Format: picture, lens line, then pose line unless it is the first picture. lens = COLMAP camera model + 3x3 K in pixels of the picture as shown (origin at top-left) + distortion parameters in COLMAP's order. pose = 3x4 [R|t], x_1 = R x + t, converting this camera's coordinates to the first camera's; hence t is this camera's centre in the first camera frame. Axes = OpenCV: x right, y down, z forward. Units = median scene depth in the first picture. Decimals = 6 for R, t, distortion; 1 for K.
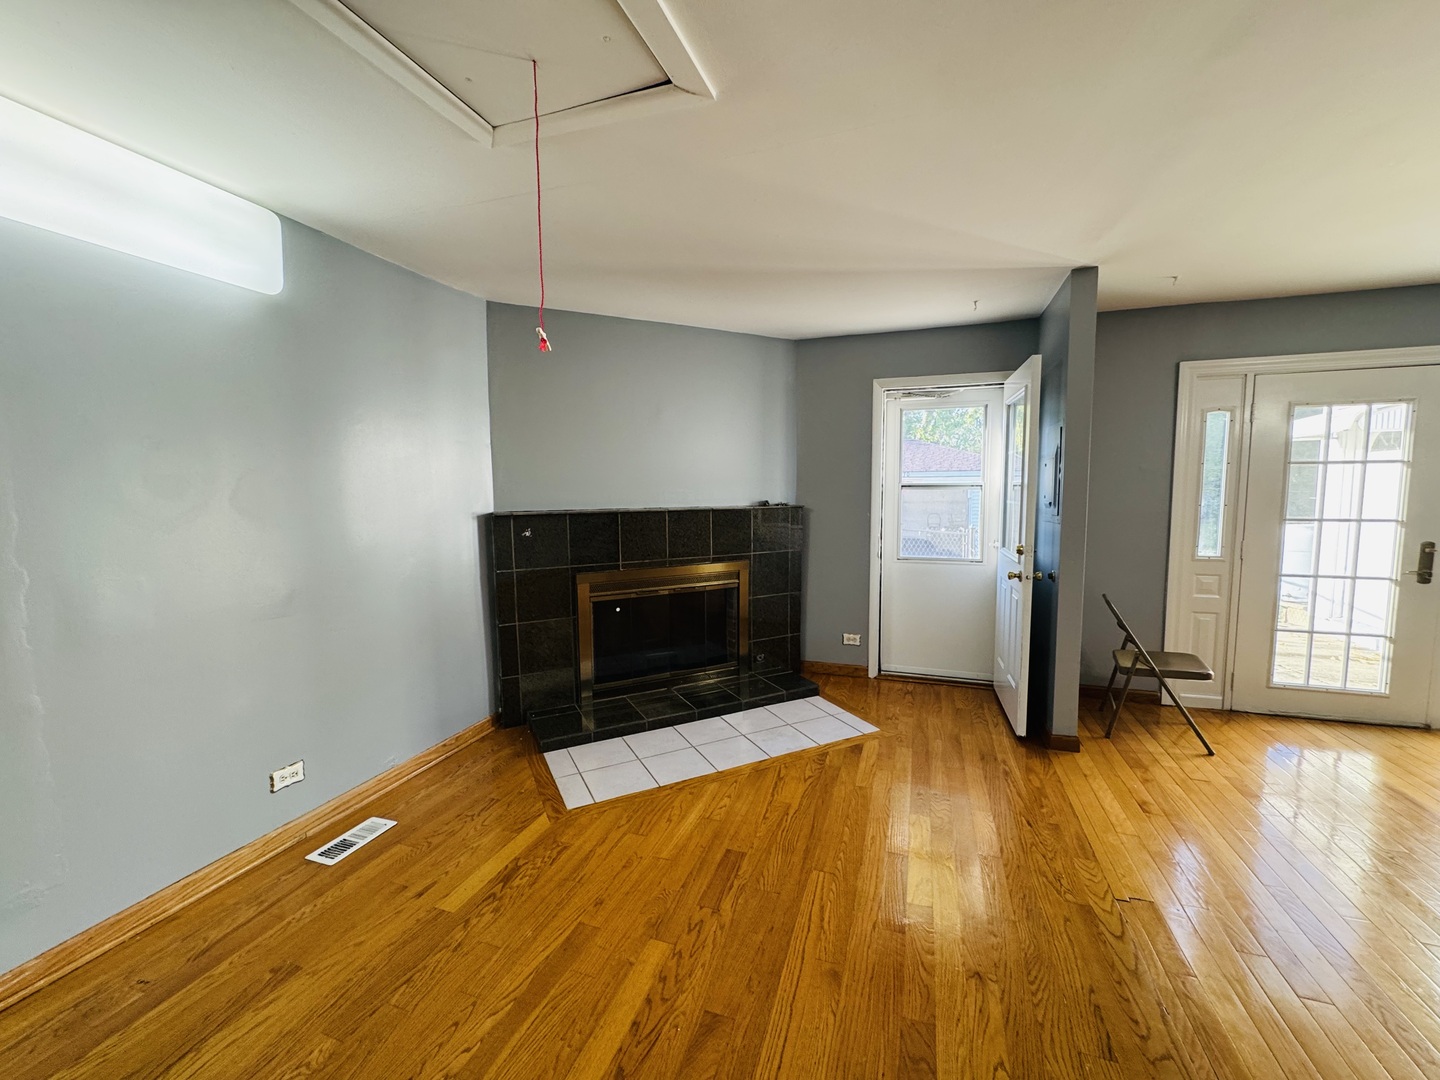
lens RADIAL K [[577.9, 0, 723.0], [0, 577.9, 534.8], [0, 0, 1]] dist [-0.007802, 0.000906]
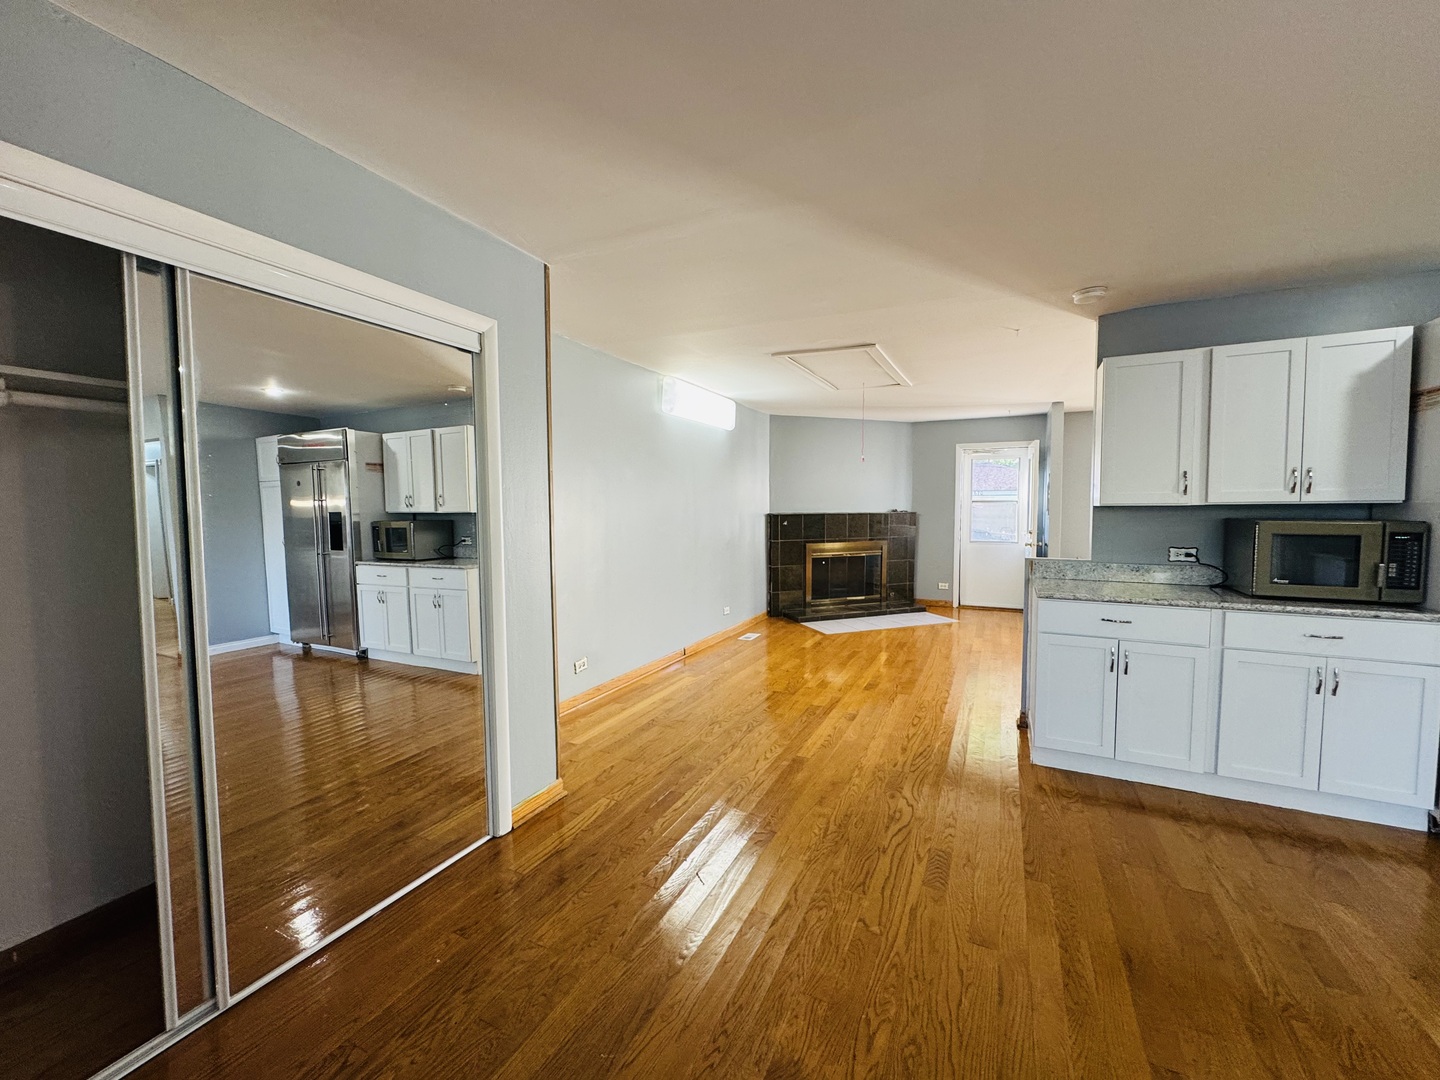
lens RADIAL K [[577.9, 0, 718.0], [0, 577.9, 539.3], [0, 0, 1]] dist [-0.007802, 0.000906]
pose [[0.992796, 0.008636, -0.119502, -0.360125], [-0.011617, 0.999638, -0.024272, 0.118597], [0.119249, 0.025485, 0.992537, -1.207101]]
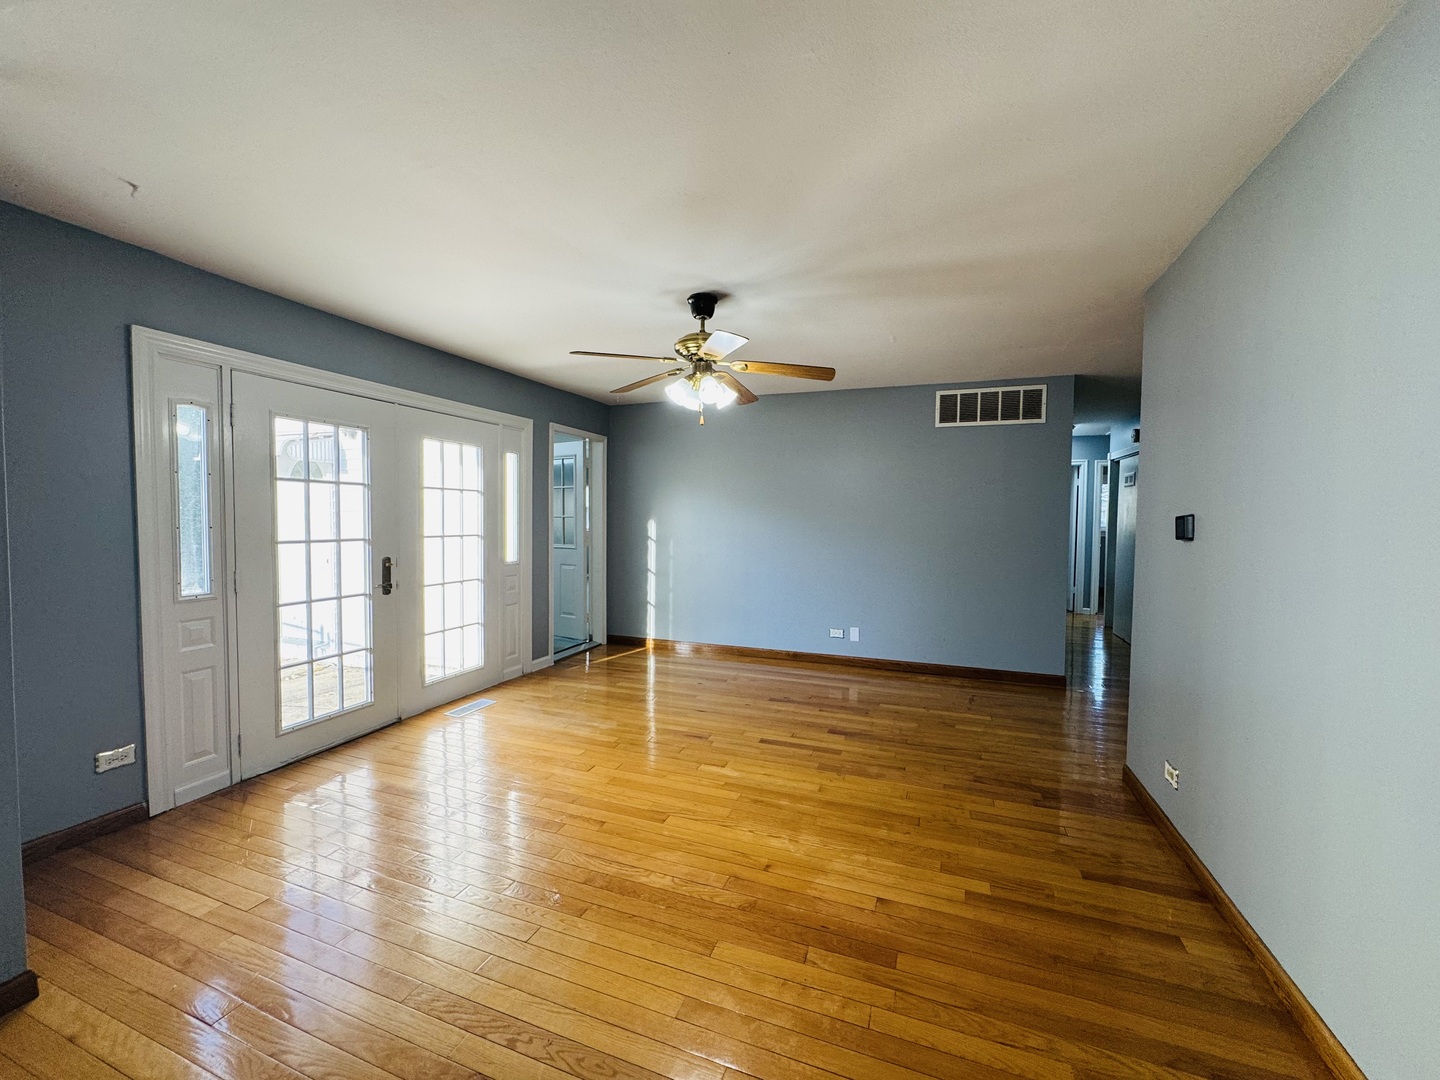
lens RADIAL K [[577.9, 0, 720.7], [0, 577.9, 540.0], [0, 0, 1]] dist [-0.007802, 0.000906]
pose [[0.028443, -0.033641, 0.999029, 0.097480], [0.074299, 0.996740, 0.031449, -0.006891], [-0.996830, 0.073332, 0.030850, 0.250657]]
